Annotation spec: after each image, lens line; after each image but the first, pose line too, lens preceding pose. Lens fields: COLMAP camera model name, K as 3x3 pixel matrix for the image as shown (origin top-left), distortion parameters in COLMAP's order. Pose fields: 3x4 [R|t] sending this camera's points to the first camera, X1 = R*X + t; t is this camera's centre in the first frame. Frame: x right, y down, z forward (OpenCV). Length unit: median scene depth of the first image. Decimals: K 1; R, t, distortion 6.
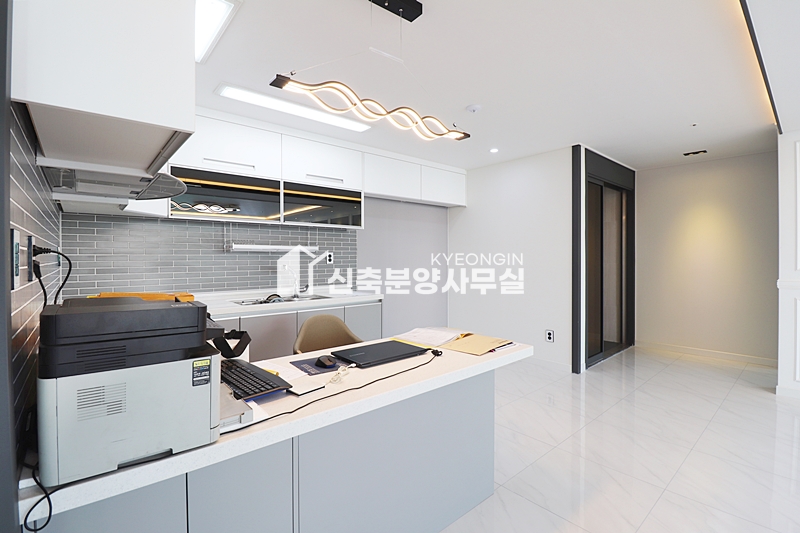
lens RADIAL K [[371.2, 0, 399.9], [0, 371.2, 259.9], [0, 0, 1]] dist [-0.010701, -0.008113]
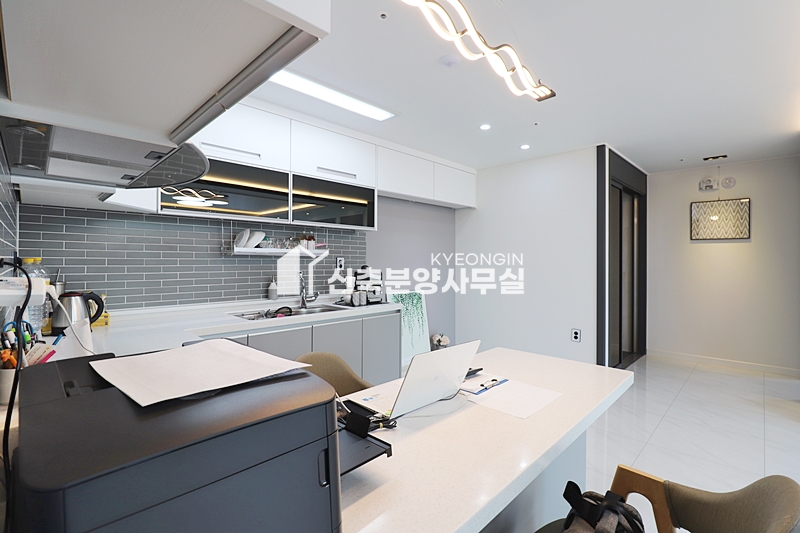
lens RADIAL K [[371.2, 0, 399.1], [0, 371.2, 261.7], [0, 0, 1]] dist [-0.010701, -0.008113]
pose [[0.996730, 0.007898, 0.080421, -0.112966], [-0.007717, 0.999967, -0.002565, -0.006572], [-0.080439, 0.001936, 0.996758, 0.103540]]
